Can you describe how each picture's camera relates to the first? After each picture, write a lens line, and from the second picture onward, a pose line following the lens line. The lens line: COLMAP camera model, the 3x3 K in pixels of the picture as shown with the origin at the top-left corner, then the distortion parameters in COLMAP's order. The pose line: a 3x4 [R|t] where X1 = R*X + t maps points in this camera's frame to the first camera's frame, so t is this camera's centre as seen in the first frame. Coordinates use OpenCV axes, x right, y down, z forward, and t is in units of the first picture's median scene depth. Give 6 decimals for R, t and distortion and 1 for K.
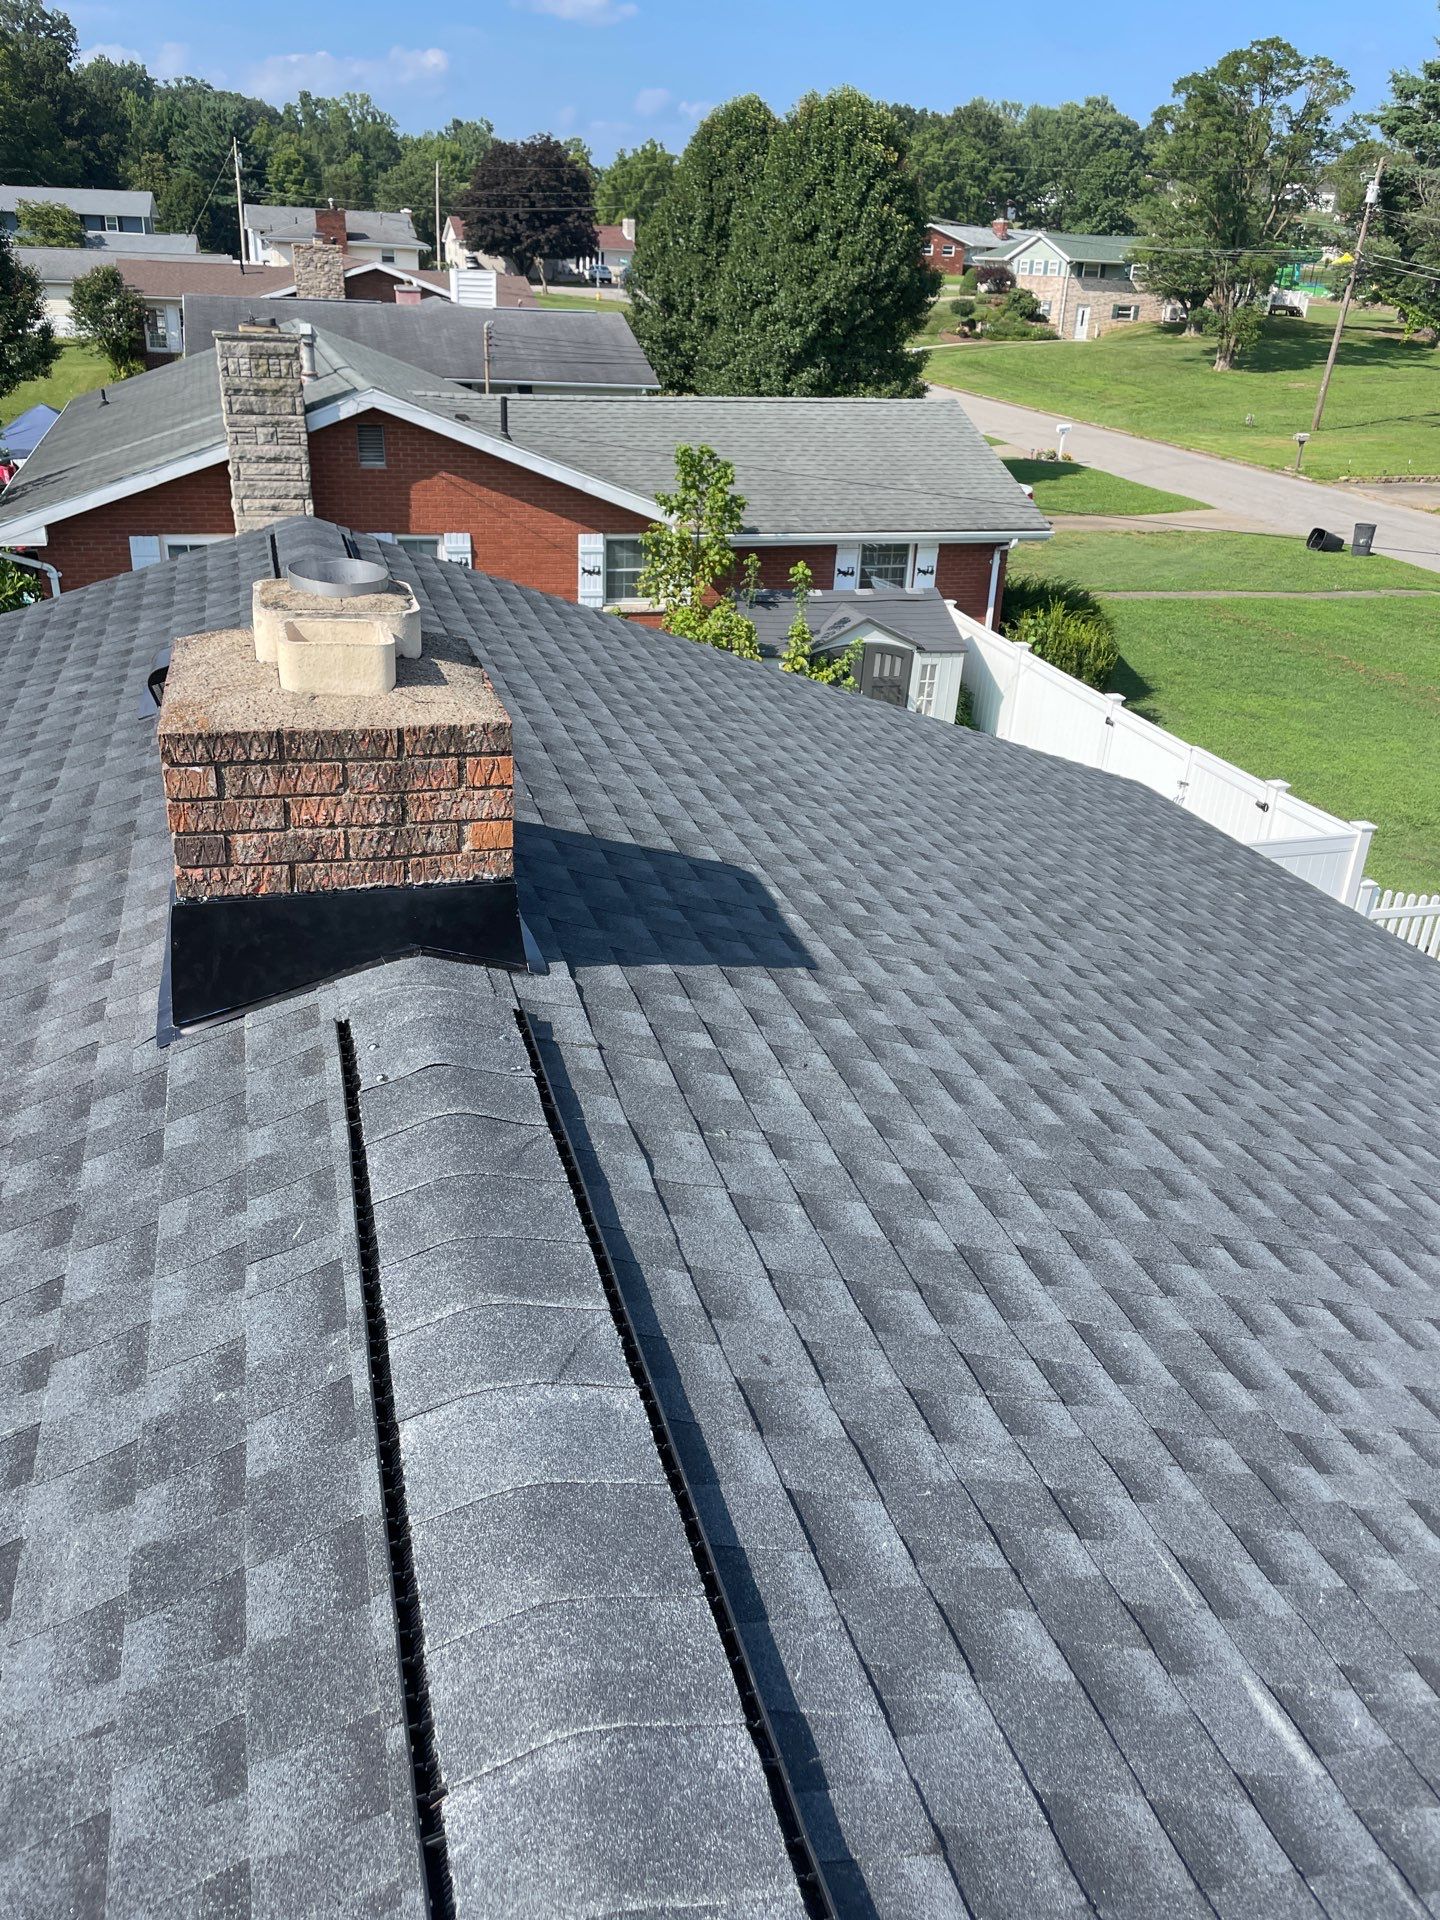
lens RADIAL K [[1444.2, 0, 737.6], [0, 1444.2, 948.7], [0, 0, 1]] dist [0.082604, -0.118064]
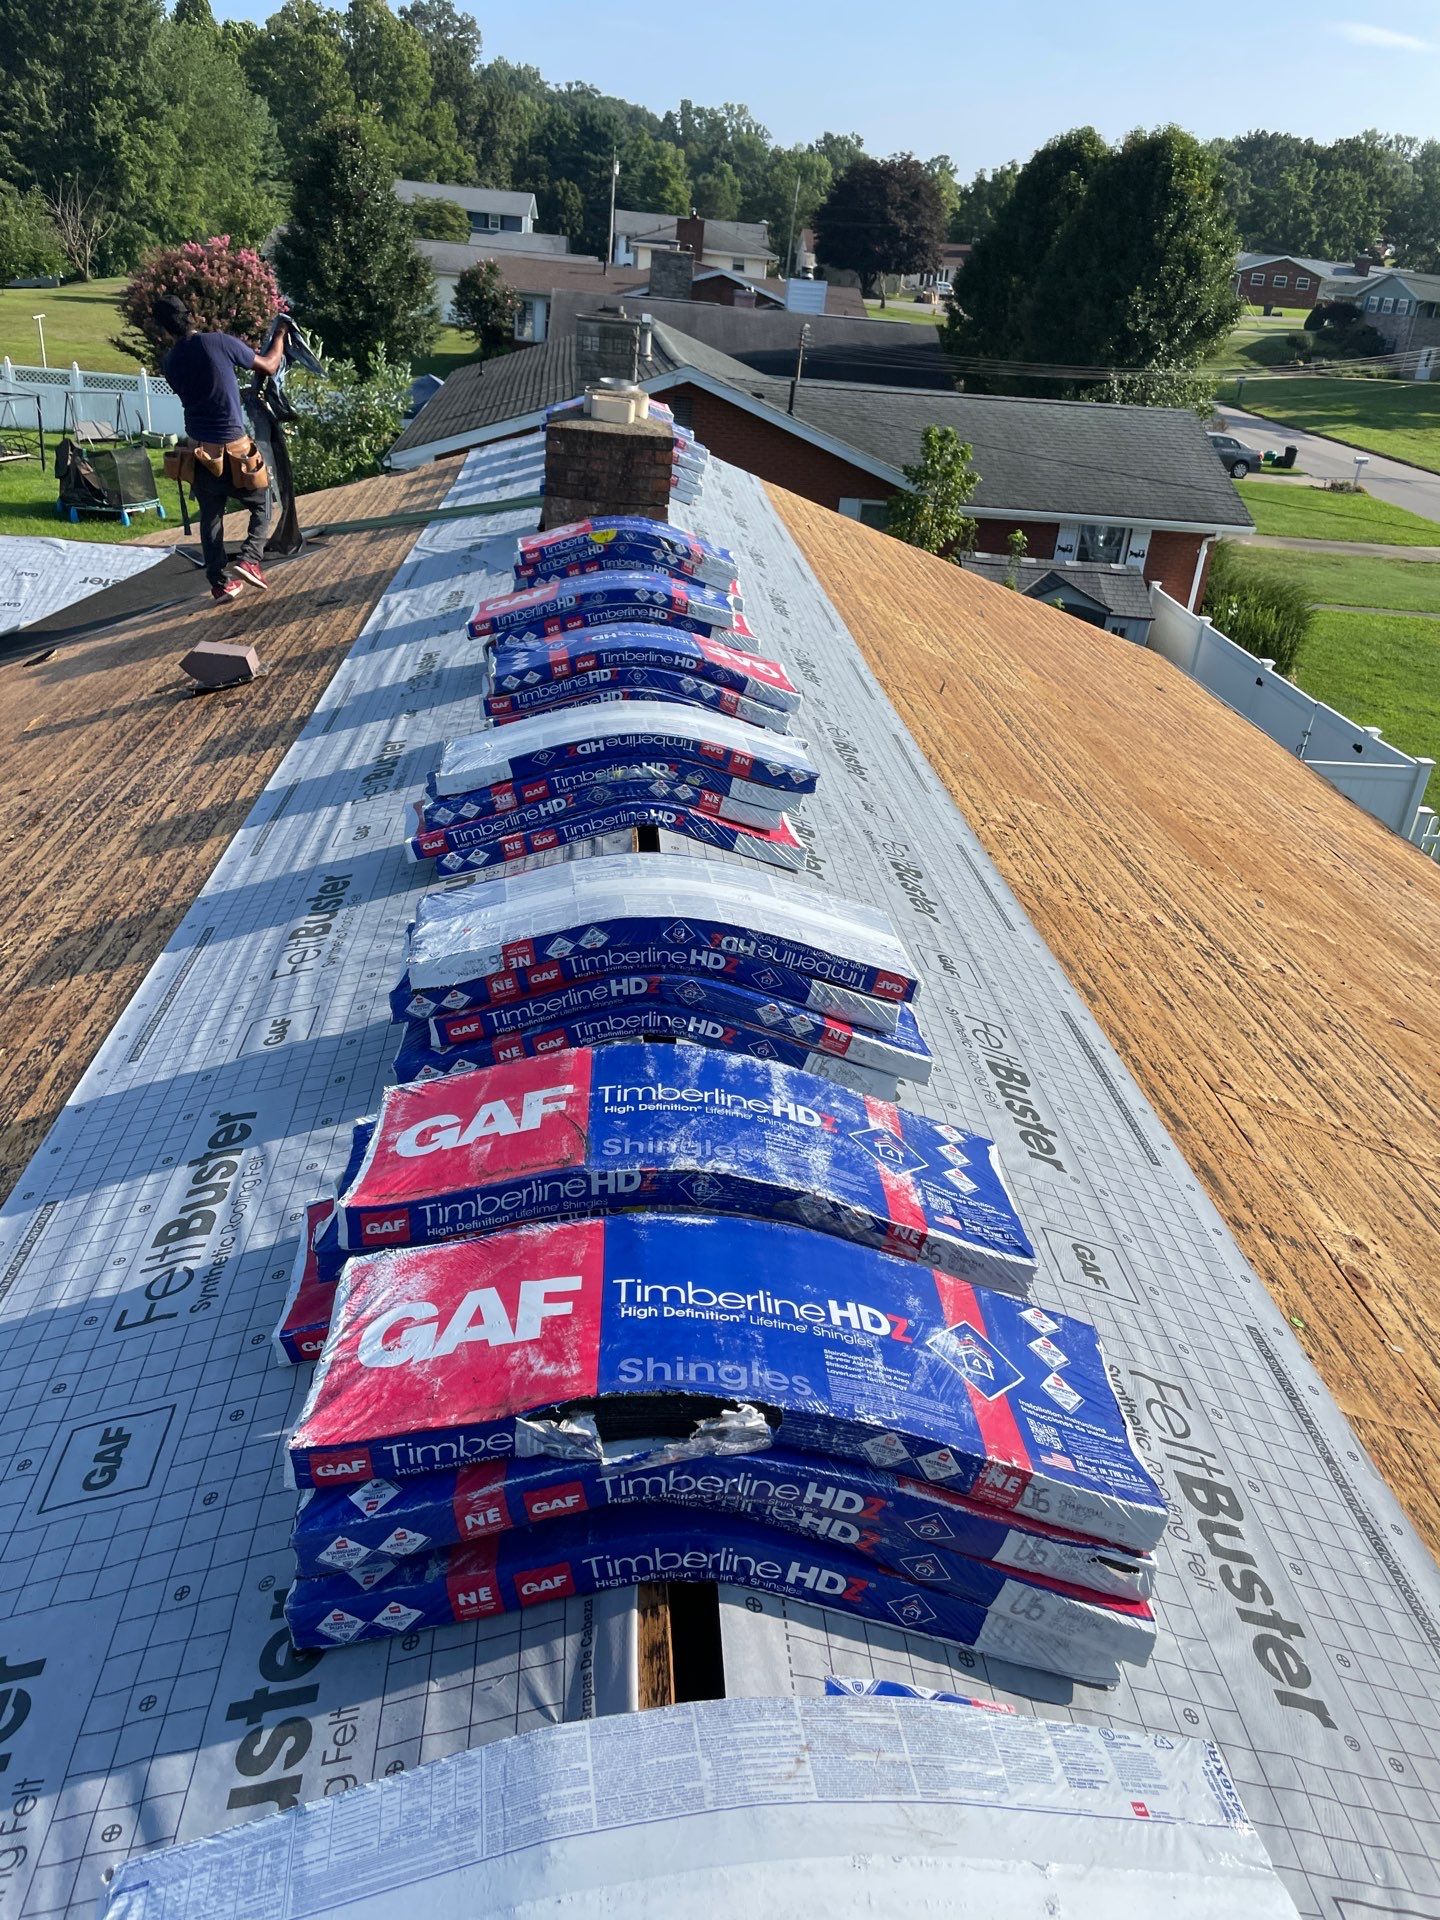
lens RADIAL K [[1444.2, 0, 738.7], [0, 1444.2, 984.0], [0, 0, 1]] dist [0.082604, -0.118064]
pose [[0.975782, 0.131783, -0.174594, 0.069102], [-0.129960, 0.991278, 0.021886, 0.096284], [0.175955, 0.001334, 0.984397, -0.200050]]
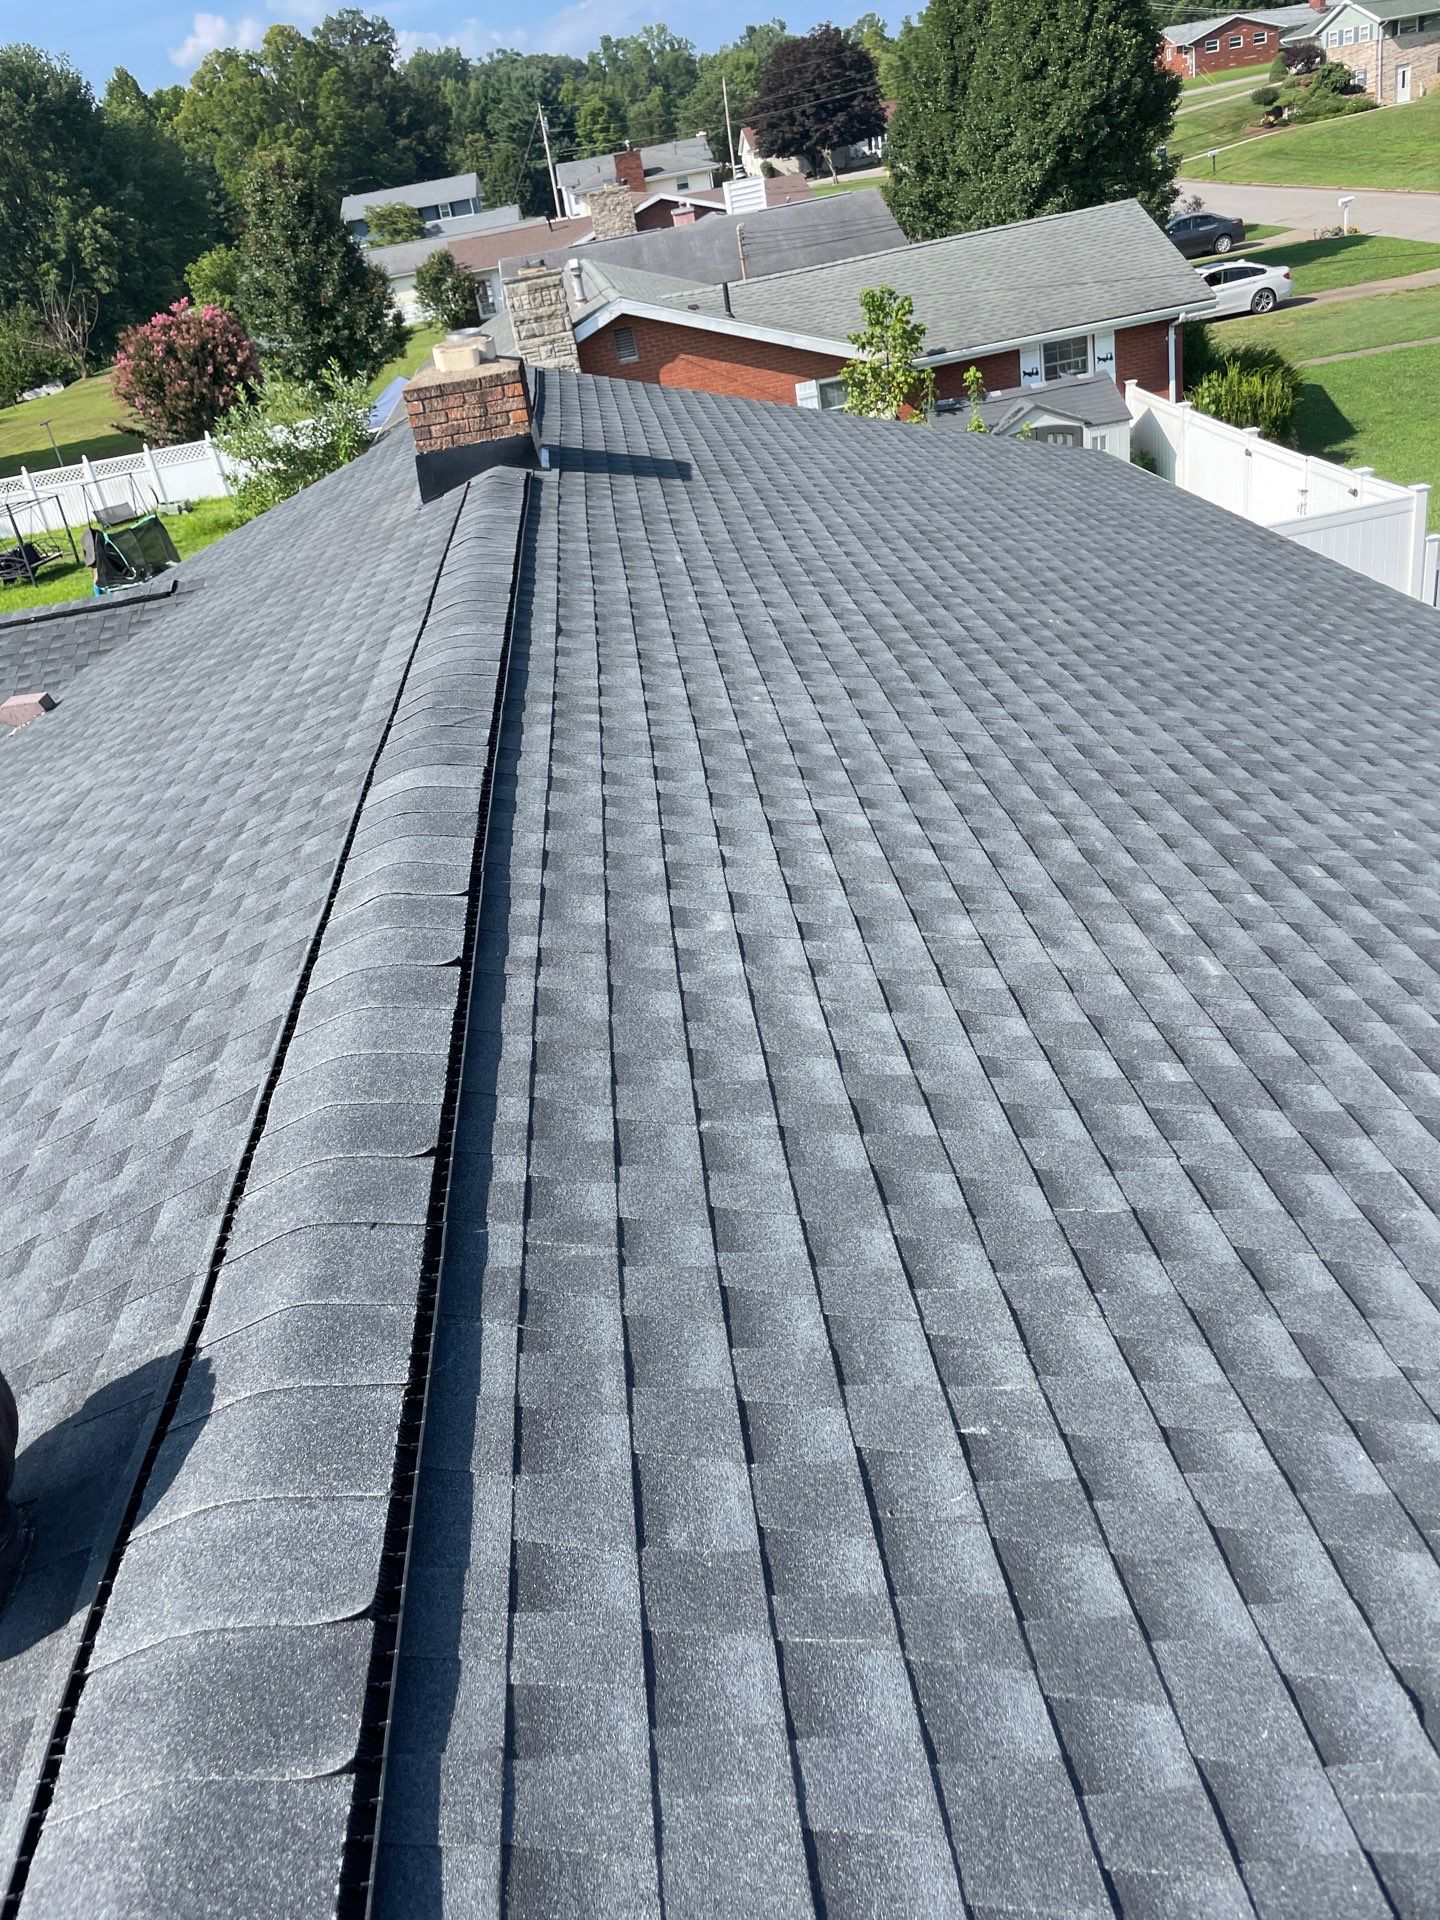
lens RADIAL K [[1444.2, 0, 701.3], [0, 1444.2, 938.8], [0, 0, 1]] dist [0.082604, -0.118064]
pose [[0.955085, -0.087031, -0.283264, 0.113803], [0.103527, 0.993663, 0.043766, 0.109171], [0.277660, -0.071126, 0.958043, -0.215323]]
